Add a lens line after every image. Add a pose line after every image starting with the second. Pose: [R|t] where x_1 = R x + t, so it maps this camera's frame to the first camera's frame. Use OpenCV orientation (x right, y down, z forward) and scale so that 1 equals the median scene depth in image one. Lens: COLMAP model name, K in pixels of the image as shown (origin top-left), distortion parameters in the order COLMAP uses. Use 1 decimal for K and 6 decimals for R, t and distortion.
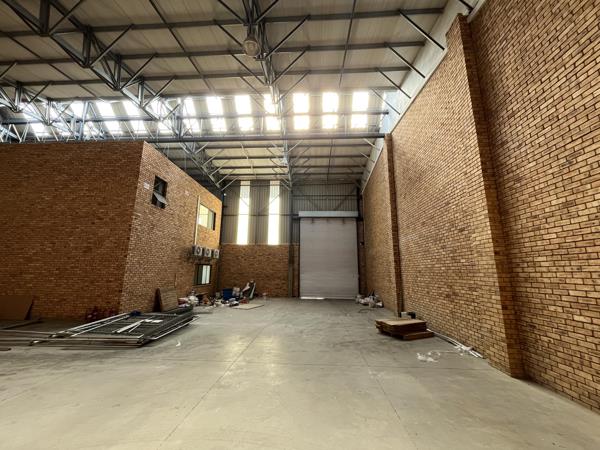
lens RADIAL K [[241.8, 0, 300.4], [0, 241.8, 225.4], [0, 0, 1]] dist [-0.000184, 0.000020]
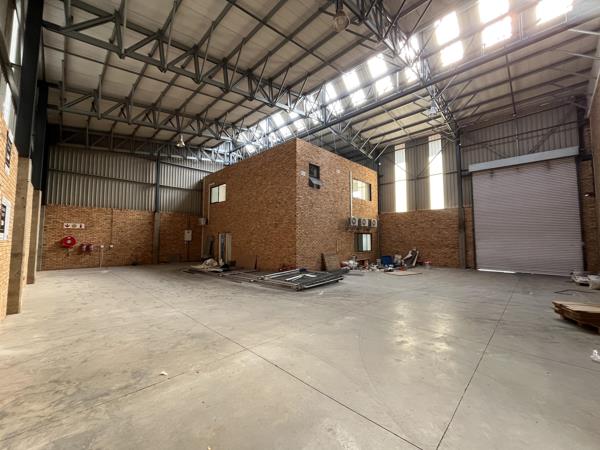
lens RADIAL K [[241.8, 0, 298.5], [0, 241.8, 226.1], [0, 0, 1]] dist [-0.000184, 0.000020]
pose [[0.752620, -0.047438, -0.656744, 0.132603], [0.132571, 0.987894, 0.080567, 0.003231], [0.644972, -0.147702, 0.749797, -0.005151]]
